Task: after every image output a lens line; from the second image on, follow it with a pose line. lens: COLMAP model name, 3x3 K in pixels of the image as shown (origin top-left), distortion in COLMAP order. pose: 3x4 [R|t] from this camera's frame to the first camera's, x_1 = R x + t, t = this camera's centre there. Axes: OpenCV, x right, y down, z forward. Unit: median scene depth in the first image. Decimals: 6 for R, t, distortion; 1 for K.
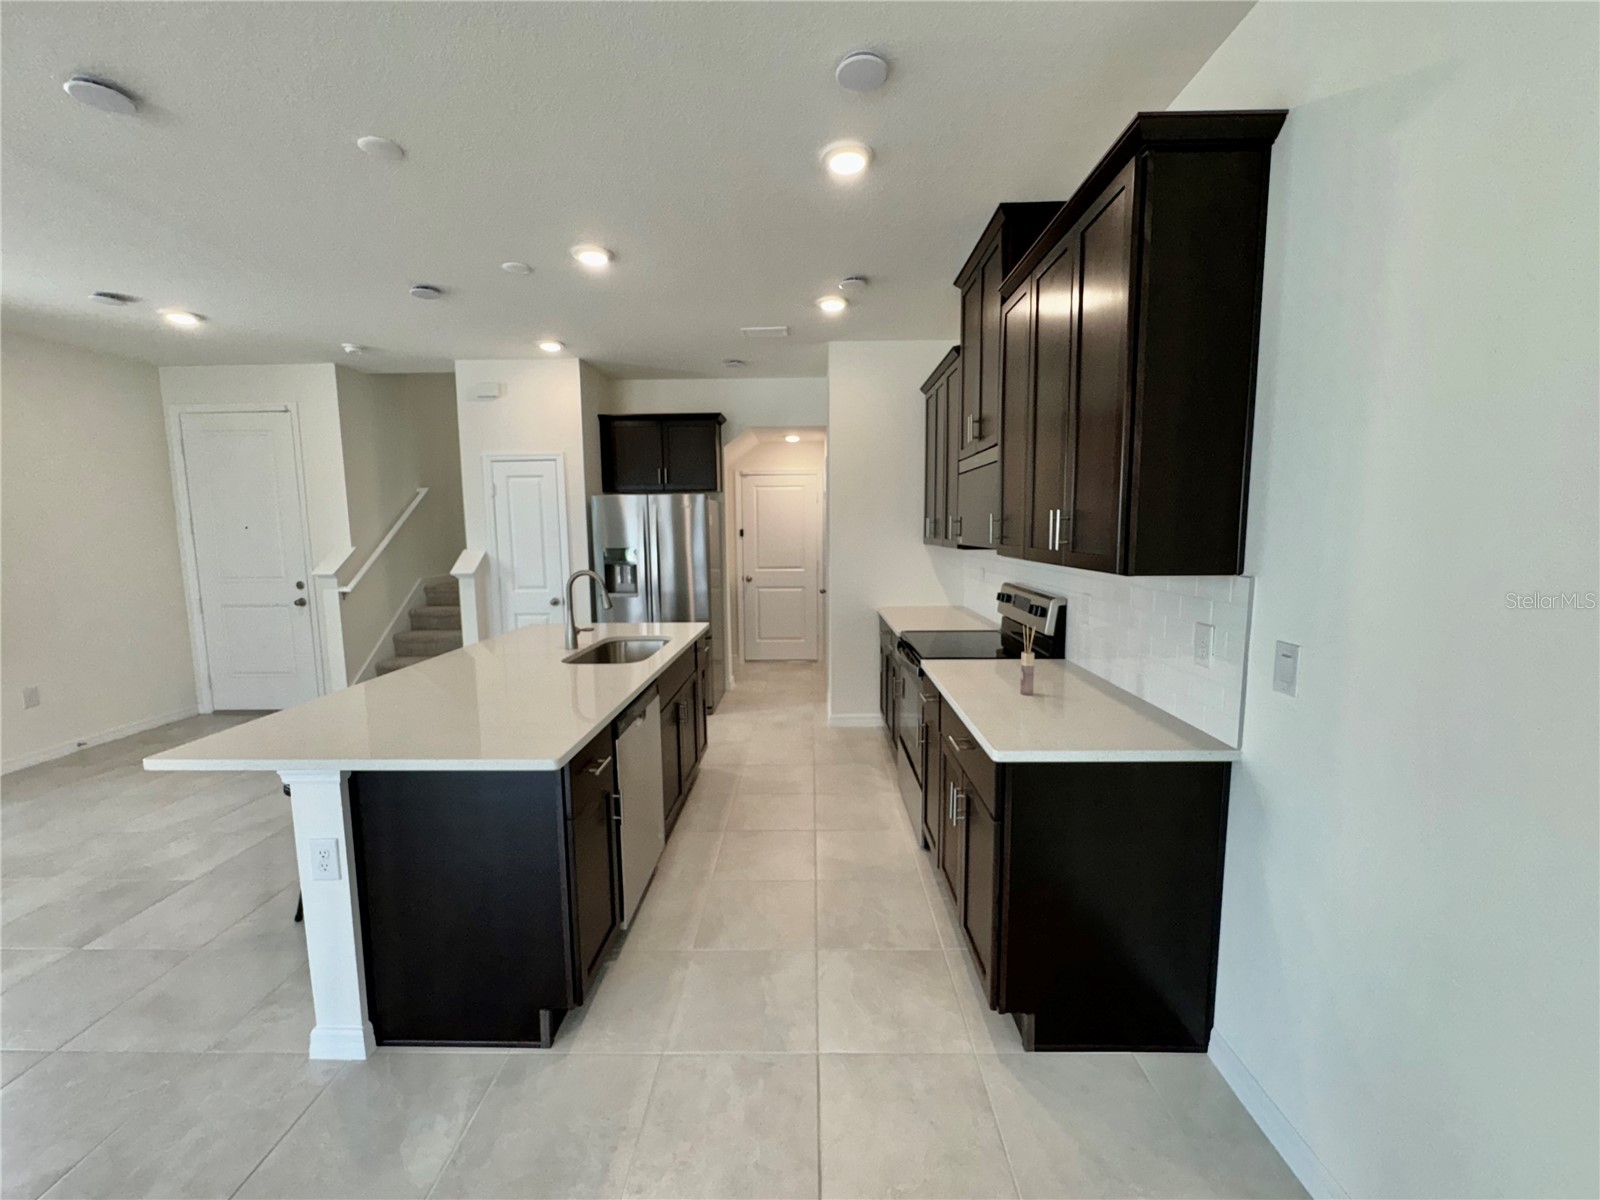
lens RADIAL K [[640.8, 0, 793.8], [0, 640.8, 600.6], [0, 0, 1]] dist [-0.002367, 0.000291]
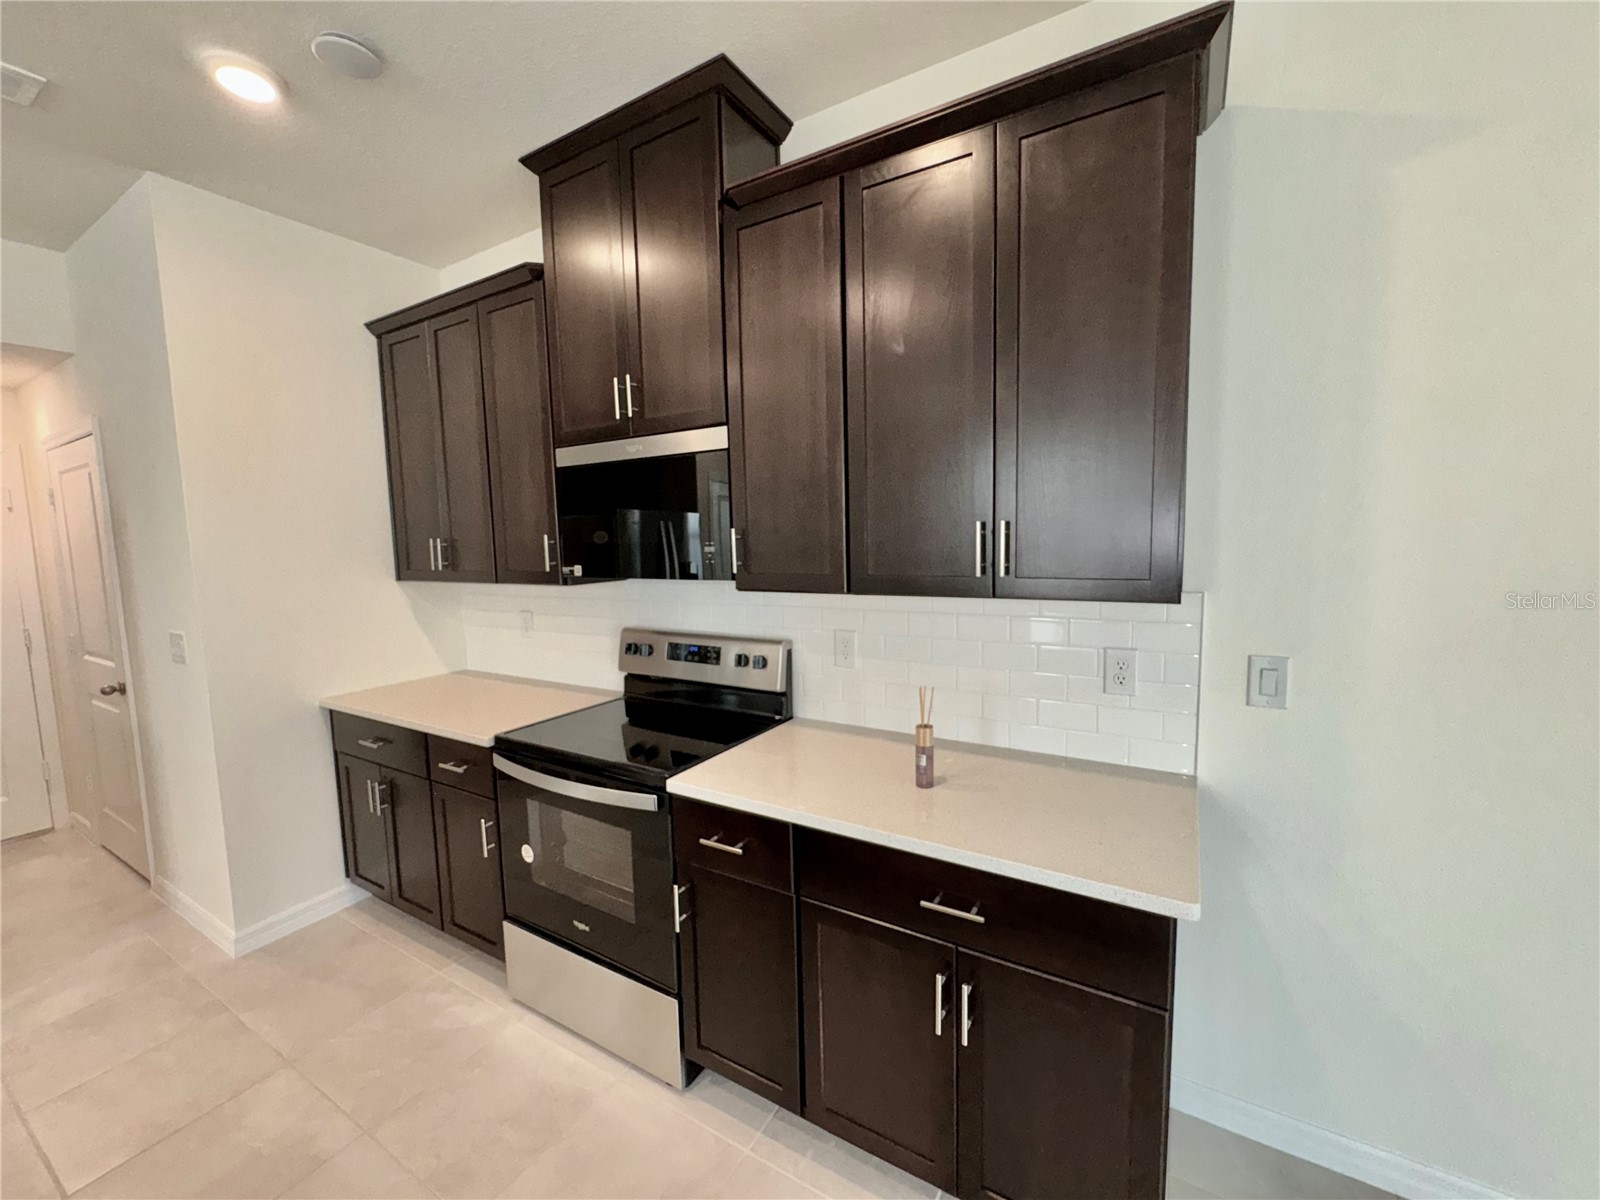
lens RADIAL K [[640.8, 0, 799.6], [0, 640.8, 595.7], [0, 0, 1]] dist [-0.002367, 0.000291]
pose [[0.495773, -0.083095, 0.864468, -0.126307], [0.118107, 0.992615, 0.027679, -0.041693], [-0.860384, 0.088377, 0.501926, 0.332306]]
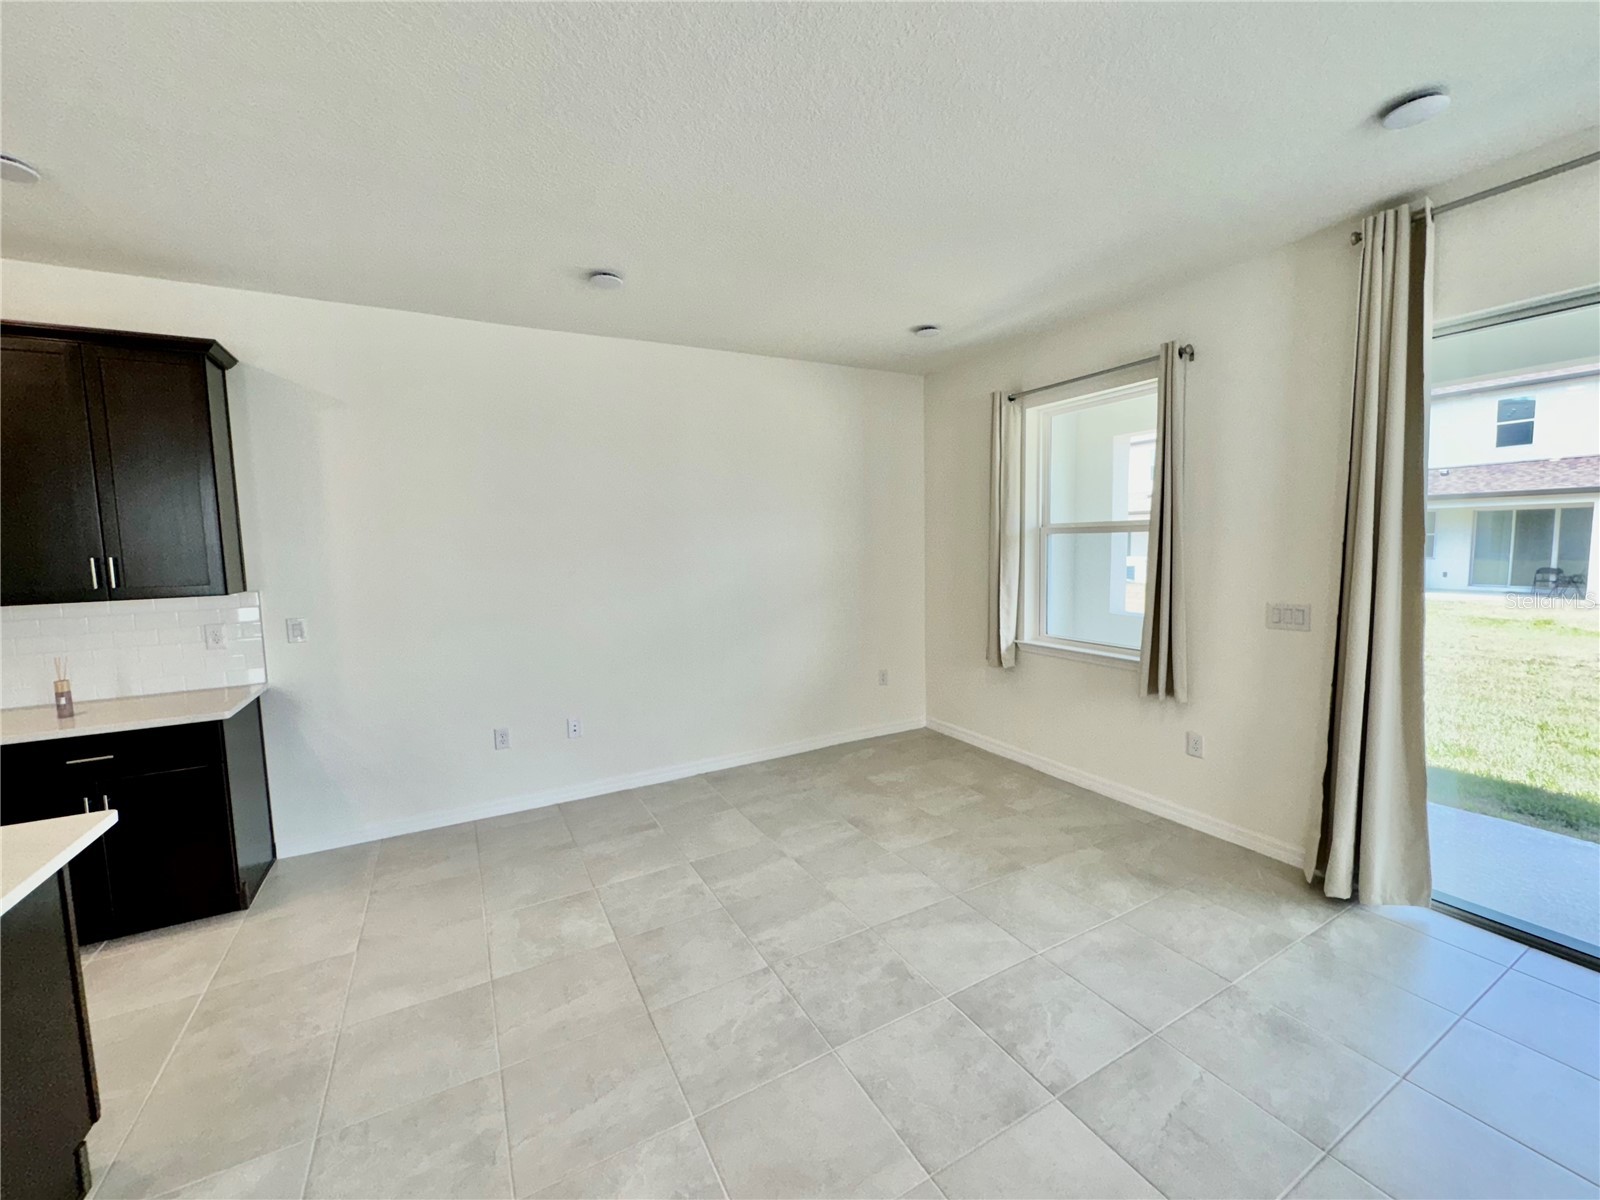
lens RADIAL K [[640.8, 0, 803.3], [0, 640.8, 595.1], [0, 0, 1]] dist [-0.002367, 0.000291]
pose [[-0.503797, -0.050044, 0.862371, -0.568077], [0.129042, 0.982759, 0.132416, -0.022037], [-0.854129, 0.177993, -0.488653, 0.173089]]
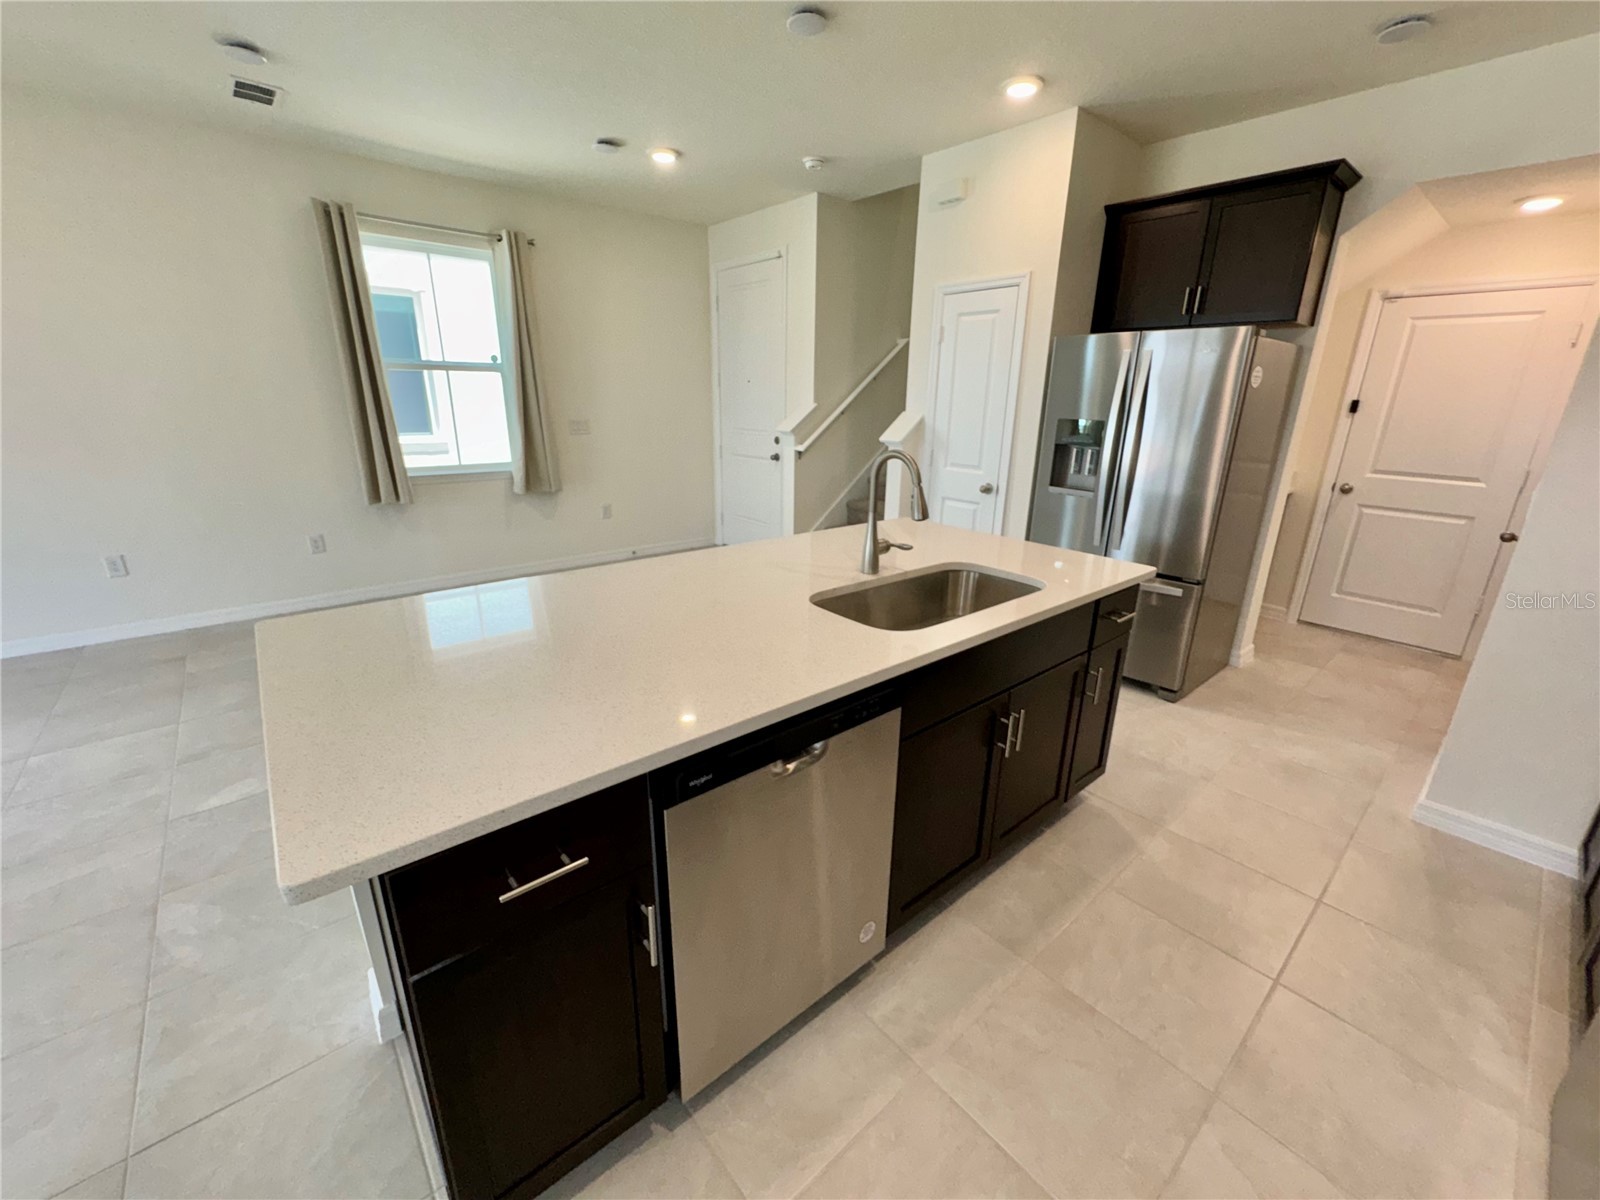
lens RADIAL K [[640.8, 0, 801.7], [0, 640.8, 596.1], [0, 0, 1]] dist [-0.002367, 0.000291]
pose [[0.669473, 0.247539, -0.700379, 0.041186], [-0.111947, 0.965696, 0.234304, -0.028456], [0.734352, -0.078455, 0.674219, 0.324785]]
